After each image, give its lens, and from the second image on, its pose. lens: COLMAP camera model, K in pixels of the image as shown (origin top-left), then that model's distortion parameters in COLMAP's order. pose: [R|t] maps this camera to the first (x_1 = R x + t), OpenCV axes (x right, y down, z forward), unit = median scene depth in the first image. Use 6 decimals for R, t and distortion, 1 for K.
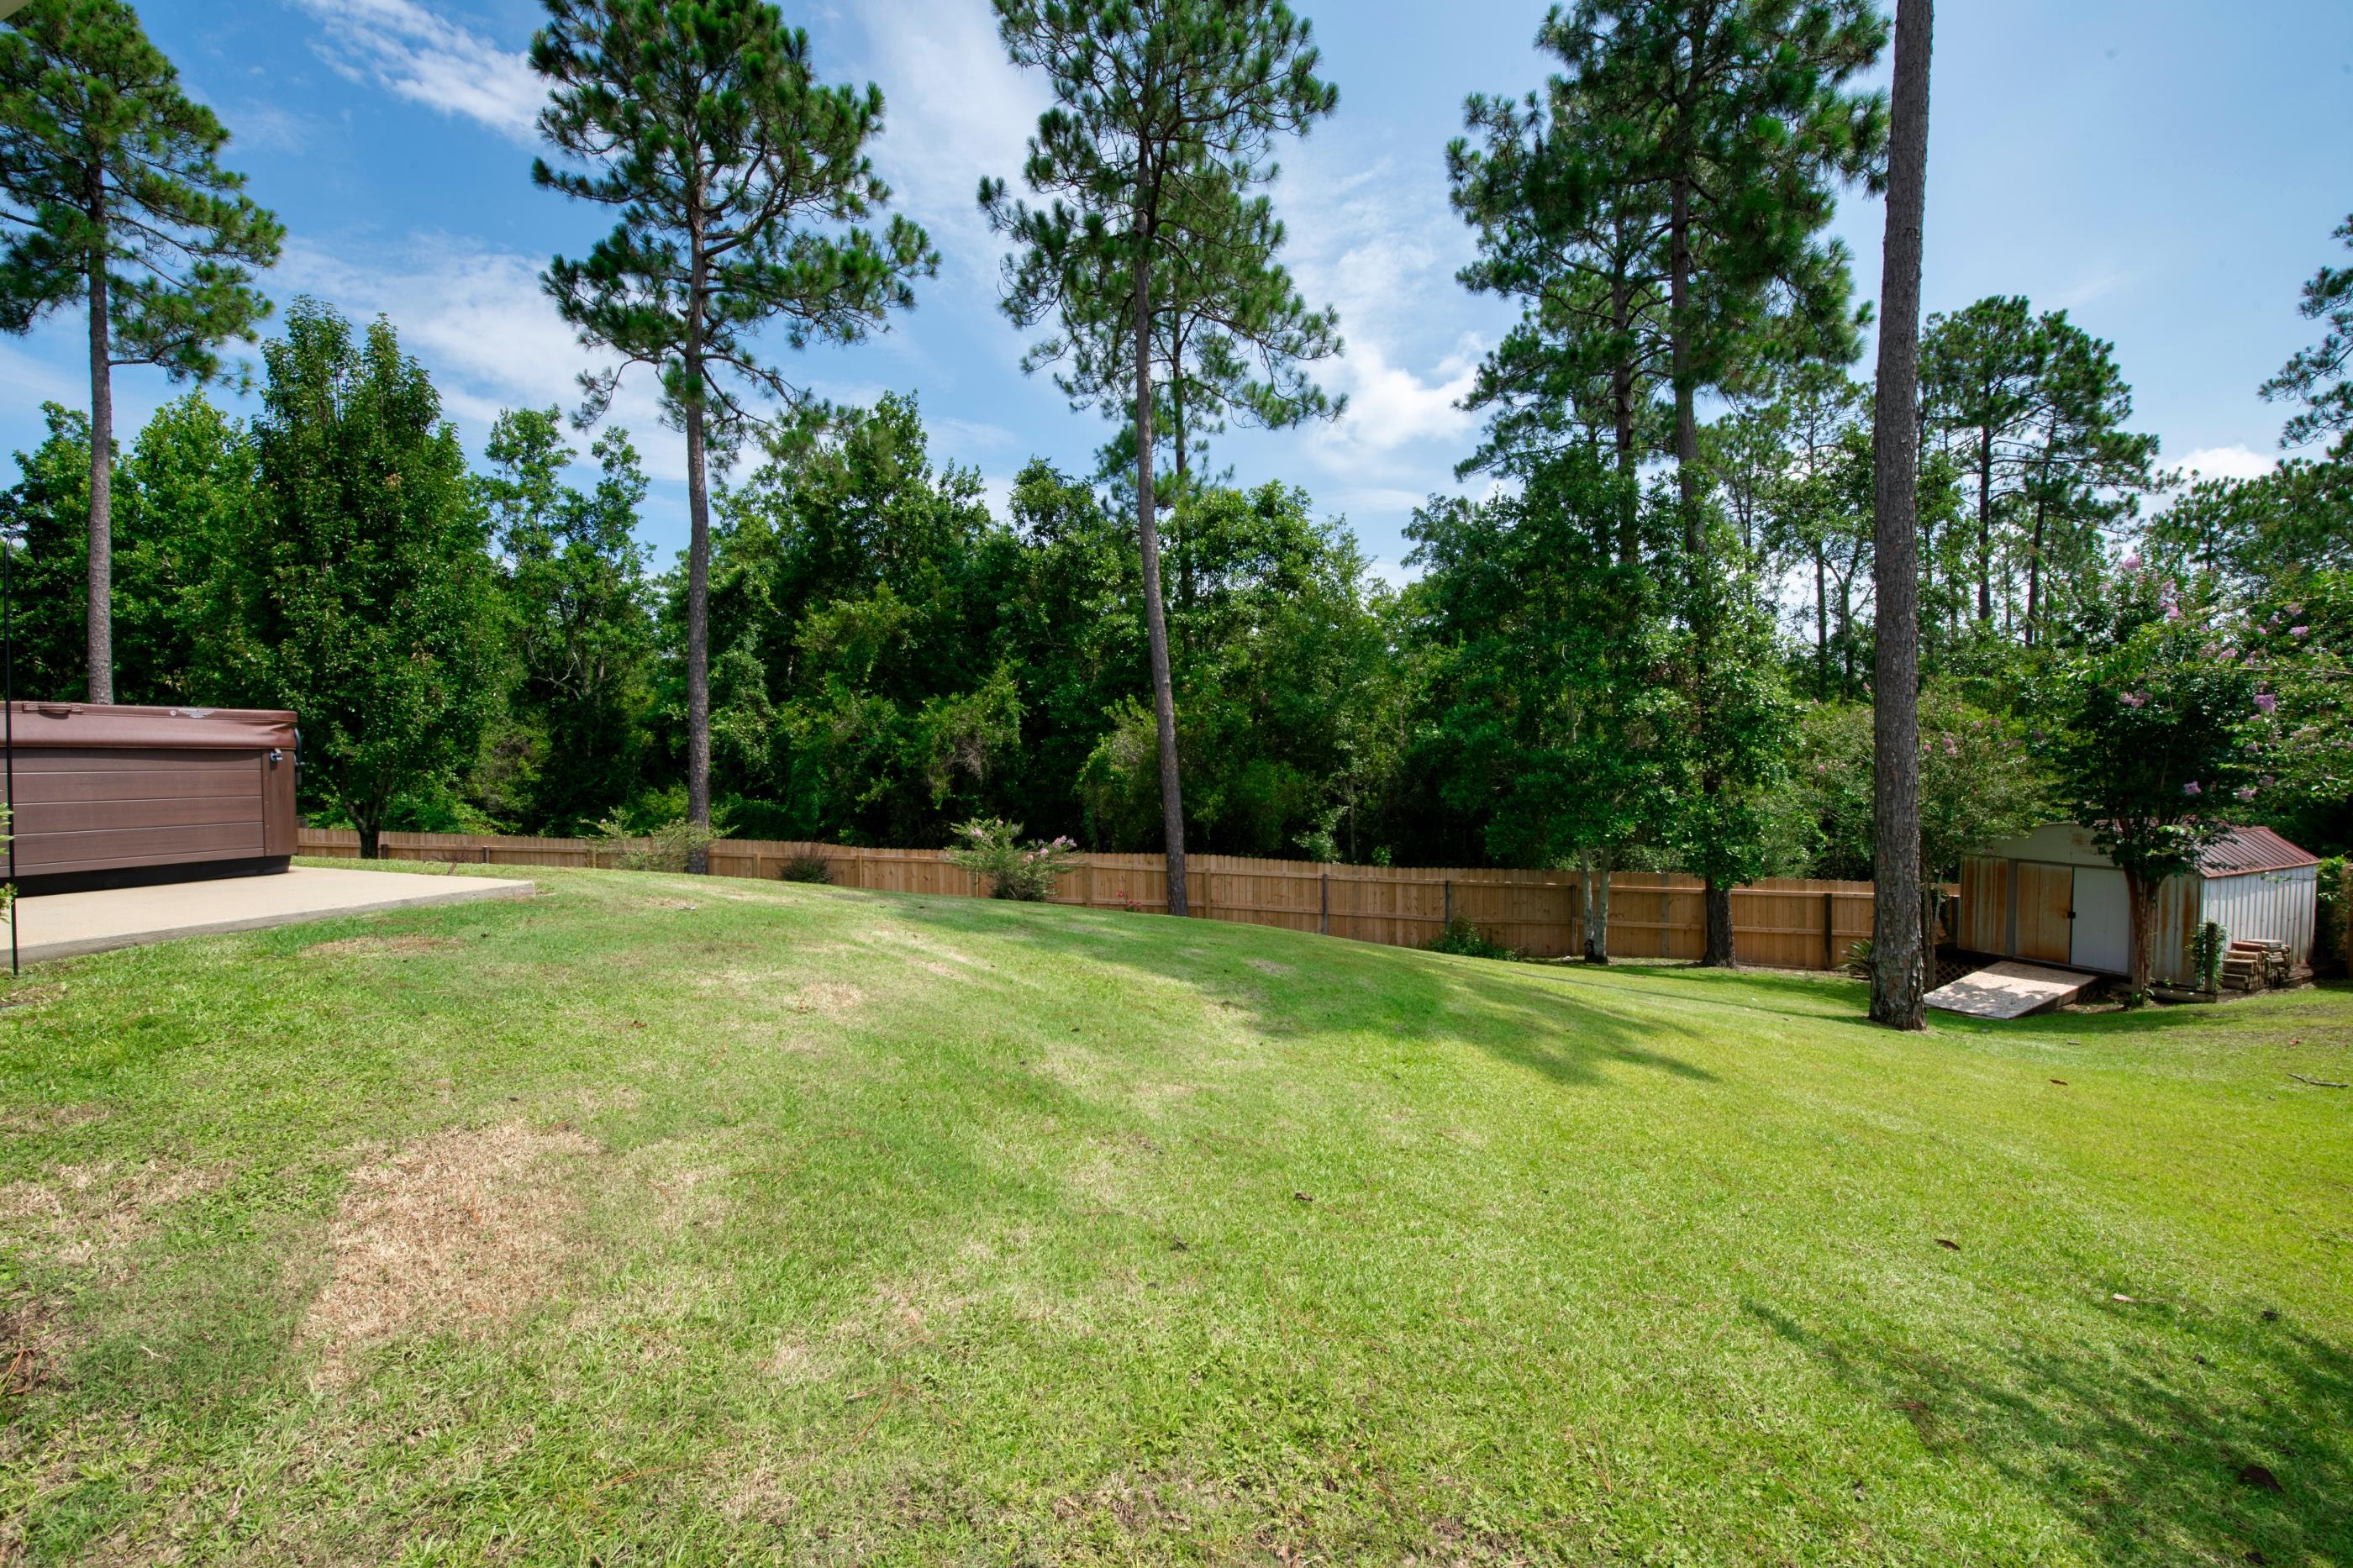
lens RADIAL K [[943.2, 0, 1169.2], [0, 943.2, 777.1], [0, 0, 1]] dist [-0.027443, -0.000416]
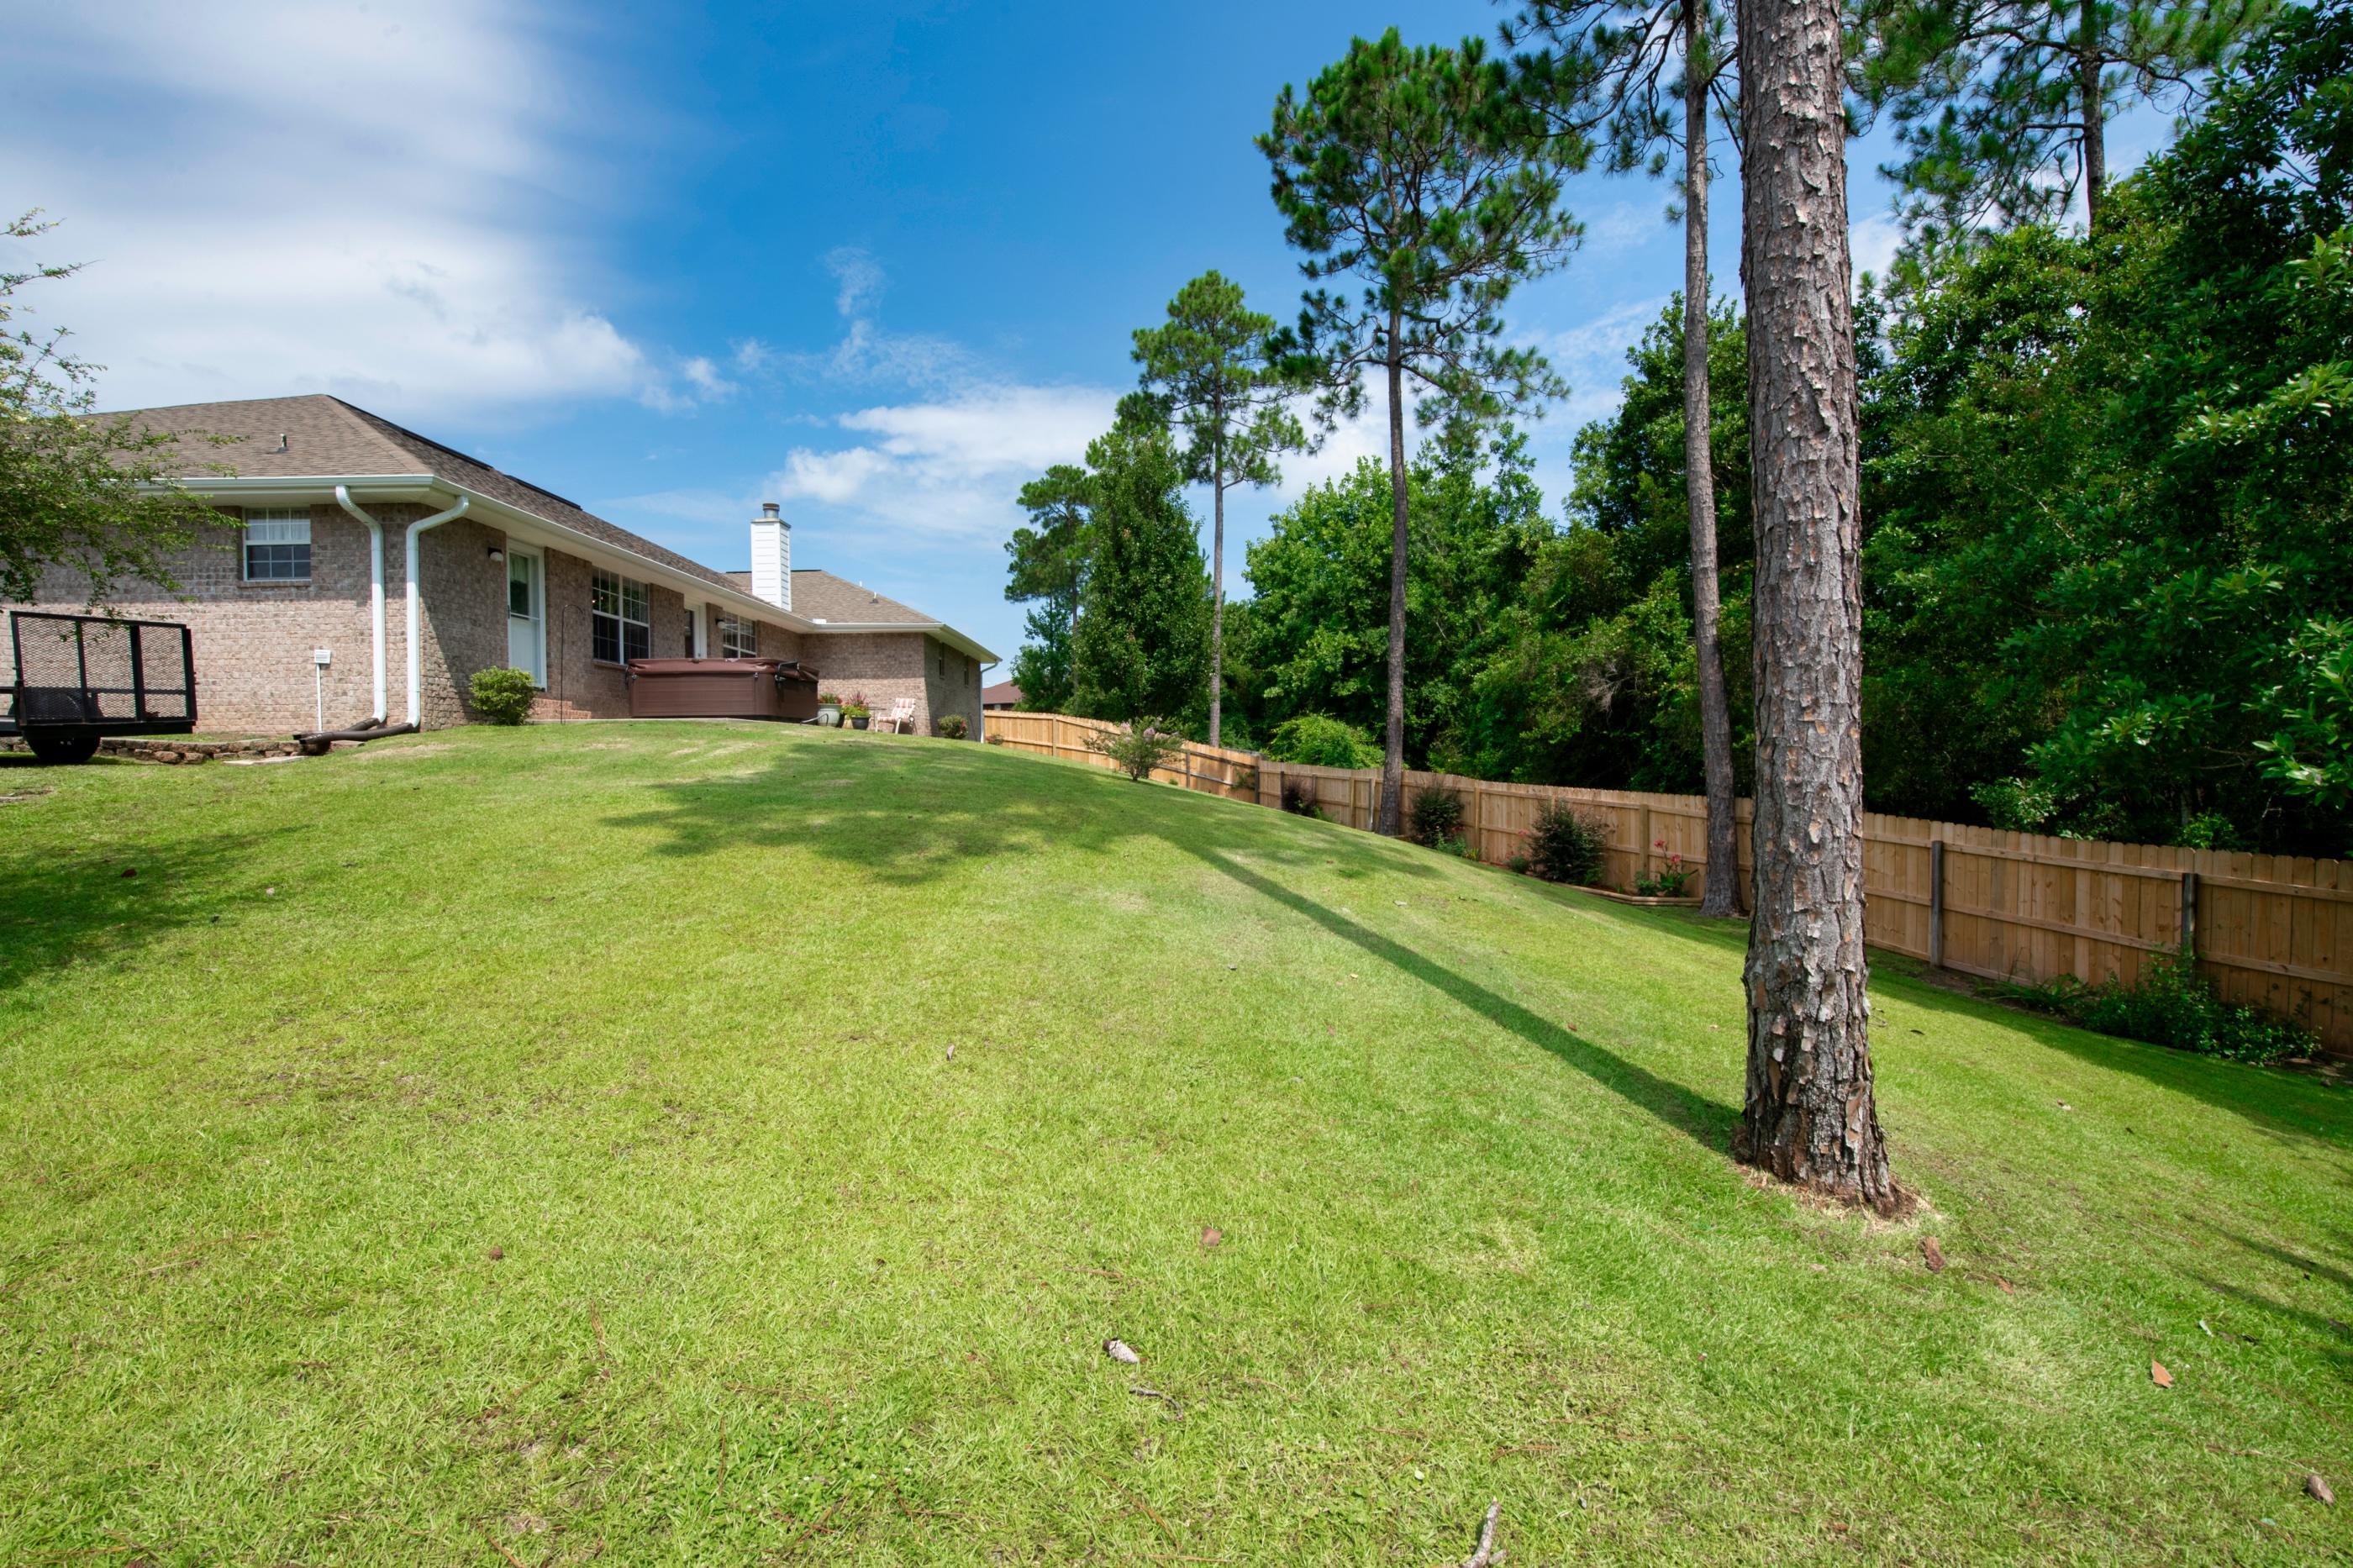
lens RADIAL K [[943.2, 0, 1169.2], [0, 943.2, 777.1], [0, 0, 1]] dist [-0.027443, -0.000416]
pose [[0.346554, 0.024888, -0.937700, 0.525704], [-0.011717, 0.999685, 0.022203, 0.053196], [0.937957, 0.003292, 0.346736, 0.324649]]
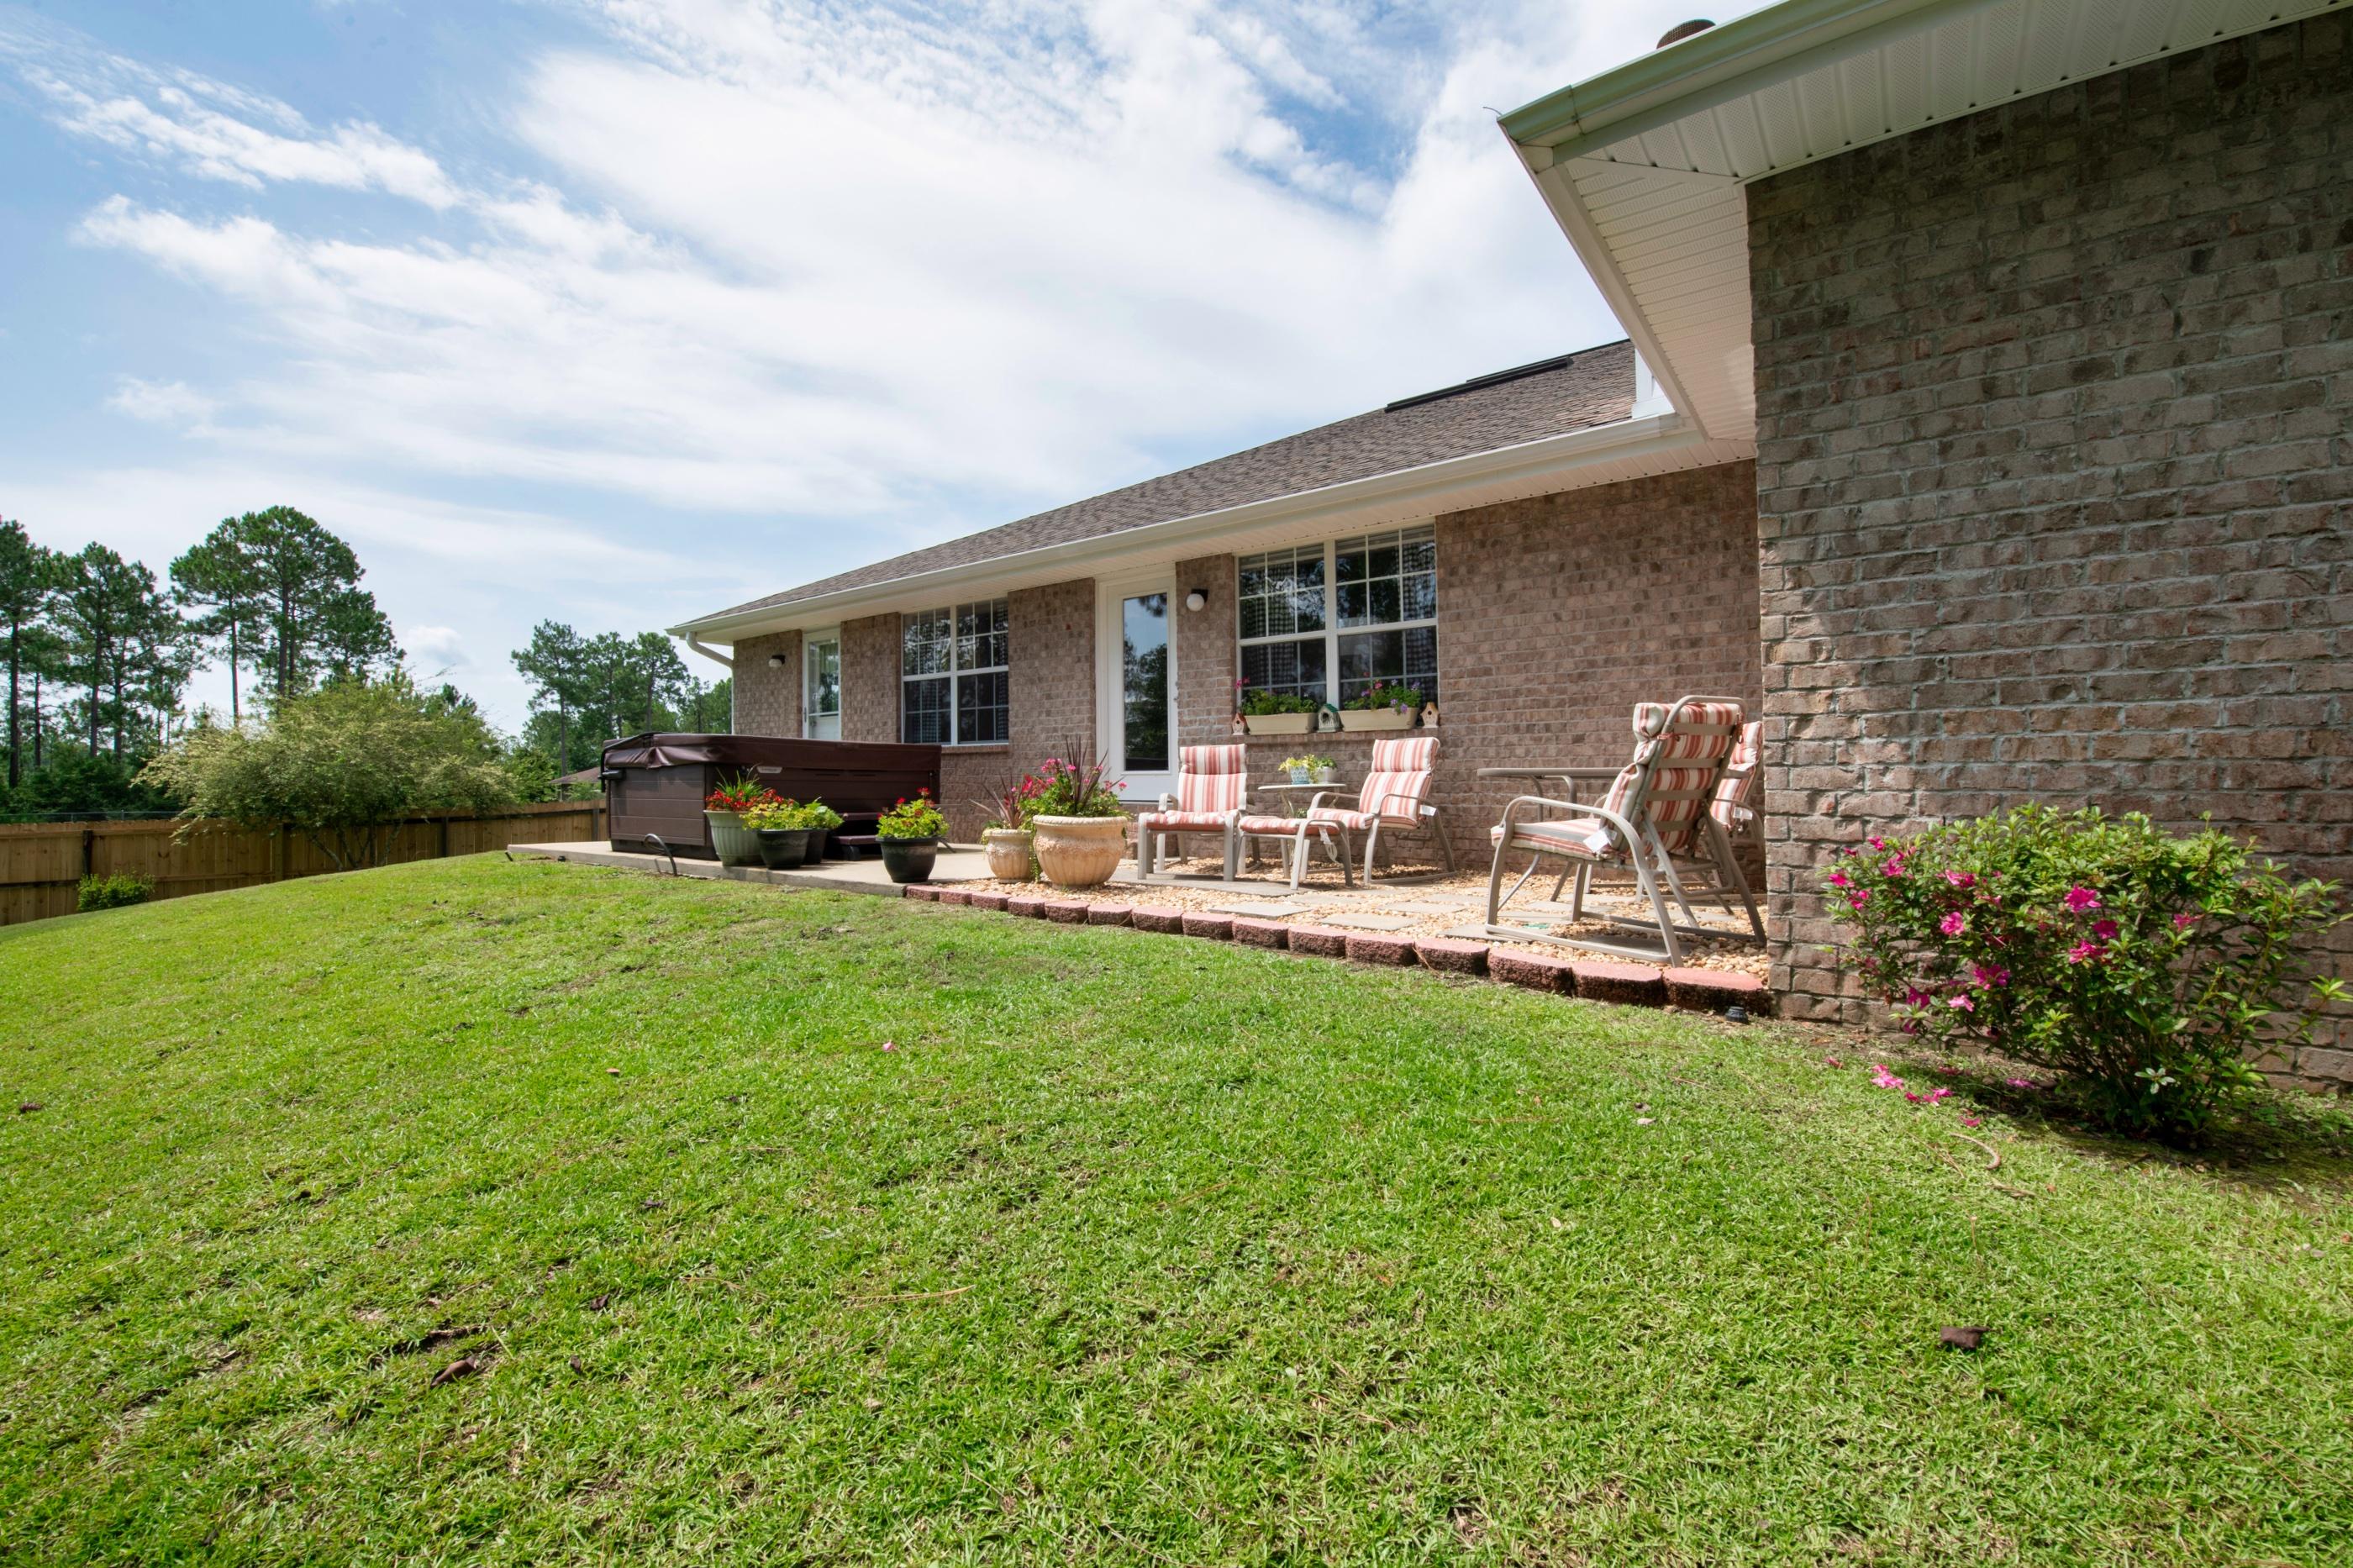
lens RADIAL K [[1001.8, 0, 1167.8], [0, 1001.8, 786.3], [0, 0, 1]] dist [-0.000576, -0.000609]
pose [[-0.944049, 0.005937, 0.329753, -0.601945], [0.009676, 0.999906, 0.009697, 0.001516], [-0.329664, 0.012346, -0.944018, 0.621343]]
